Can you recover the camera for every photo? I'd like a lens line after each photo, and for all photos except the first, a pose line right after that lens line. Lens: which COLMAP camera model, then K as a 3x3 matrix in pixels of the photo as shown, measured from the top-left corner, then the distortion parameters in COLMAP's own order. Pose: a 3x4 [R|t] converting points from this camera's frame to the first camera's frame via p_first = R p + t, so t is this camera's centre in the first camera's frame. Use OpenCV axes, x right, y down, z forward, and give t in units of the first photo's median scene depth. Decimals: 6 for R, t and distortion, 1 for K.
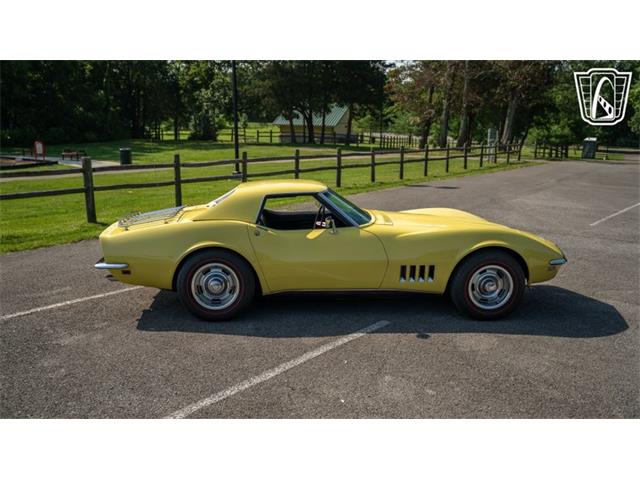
lens RADIAL K [[617.5, 0, 322.3], [0, 617.5, 240.8], [0, 0, 1]] dist [-0.086351, 0.216464]
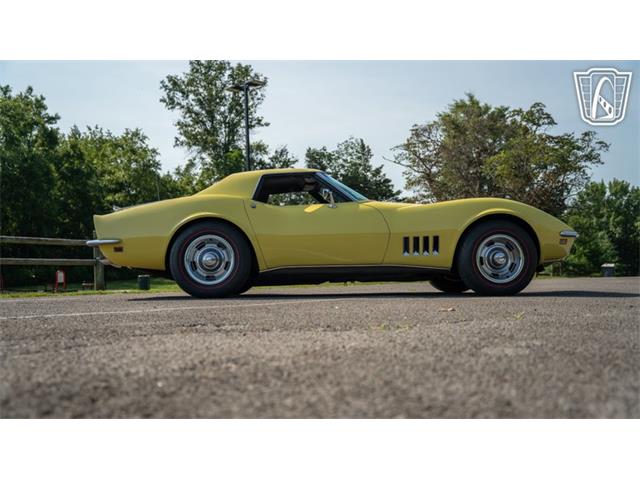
lens RADIAL K [[617.5, 0, 322.3], [0, 617.5, 240.8], [0, 0, 1]] dist [-0.086351, 0.216464]
pose [[0.999168, -0.028723, -0.028962, 0.029236], [0.020901, 0.970256, -0.241177, 0.271847], [0.035028, 0.240371, 0.970049, 0.068269]]
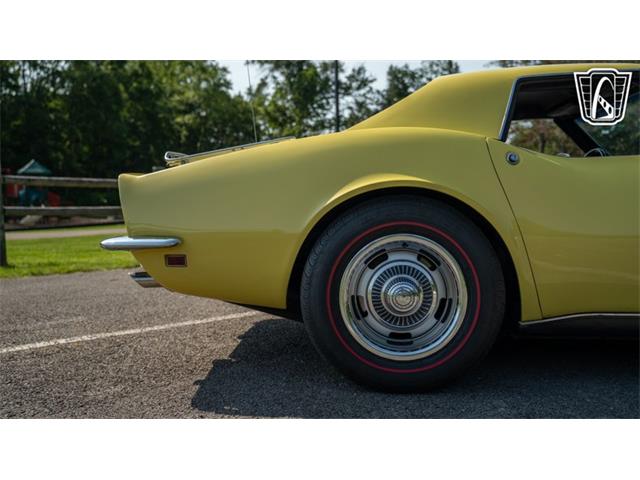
lens RADIAL K [[616.8, 0, 320.0], [0, 616.8, 240.0], [0, 0, 1]] dist [-0.078061, 0.193293]
pose [[0.989723, -0.000360, -0.143000, -0.164764], [-0.016909, 0.992686, -0.119533, 0.082513], [0.141997, 0.120722, 0.982478, 0.602645]]
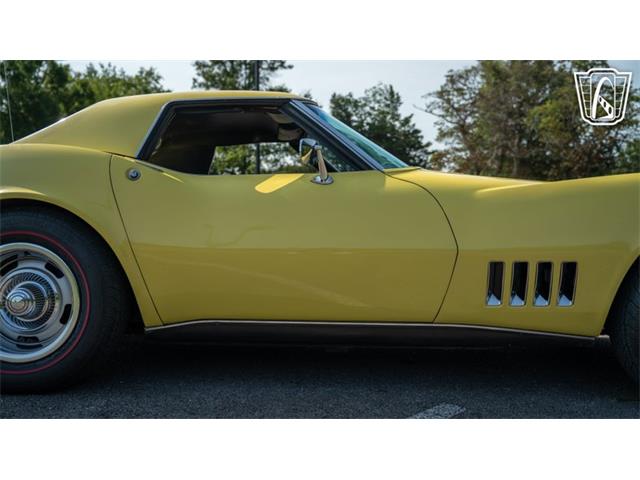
lens RADIAL K [[616.8, 0, 320.0], [0, 616.8, 240.0], [0, 0, 1]] dist [-0.078061, 0.193293]
pose [[0.997362, 0.009879, -0.071912, 0.046961], [-0.021440, 0.986586, -0.161827, 0.091368], [0.069349, 0.162942, 0.984195, 0.599538]]
